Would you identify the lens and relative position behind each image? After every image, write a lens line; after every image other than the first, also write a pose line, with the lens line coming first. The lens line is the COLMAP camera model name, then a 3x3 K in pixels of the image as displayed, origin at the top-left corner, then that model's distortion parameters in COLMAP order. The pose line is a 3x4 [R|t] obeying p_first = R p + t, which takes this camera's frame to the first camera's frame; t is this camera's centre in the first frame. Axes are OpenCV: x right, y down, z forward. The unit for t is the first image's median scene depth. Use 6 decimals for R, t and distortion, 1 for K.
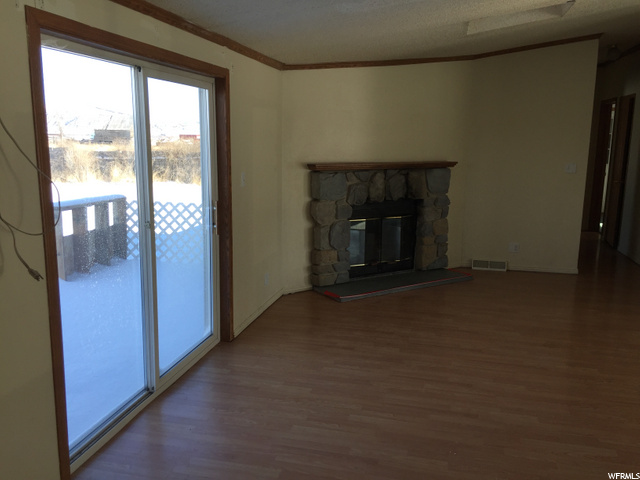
lens RADIAL K [[550.1, 0, 317.0], [0, 550.1, 234.6], [0, 0, 1]] dist [0.047521, -0.052993]
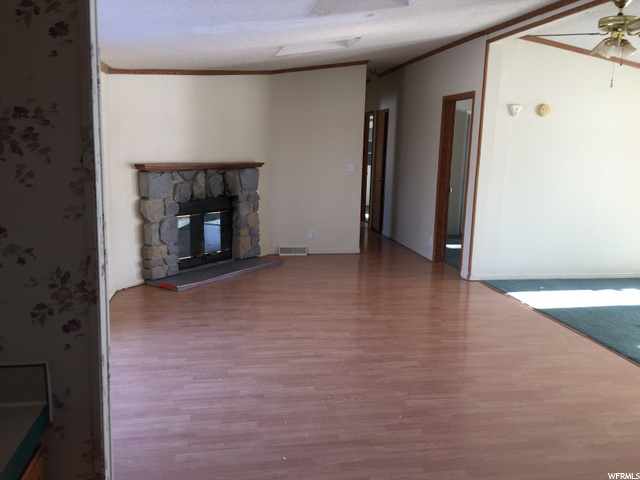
lens RADIAL K [[550.1, 0, 320.4], [0, 550.1, 244.4], [0, 0, 1]] dist [0.047521, -0.052993]
pose [[0.911400, -0.061647, 0.406877, -0.129394], [0.056075, 0.998098, 0.025618, 0.017220], [-0.407682, -0.000532, 0.913124, -0.105534]]
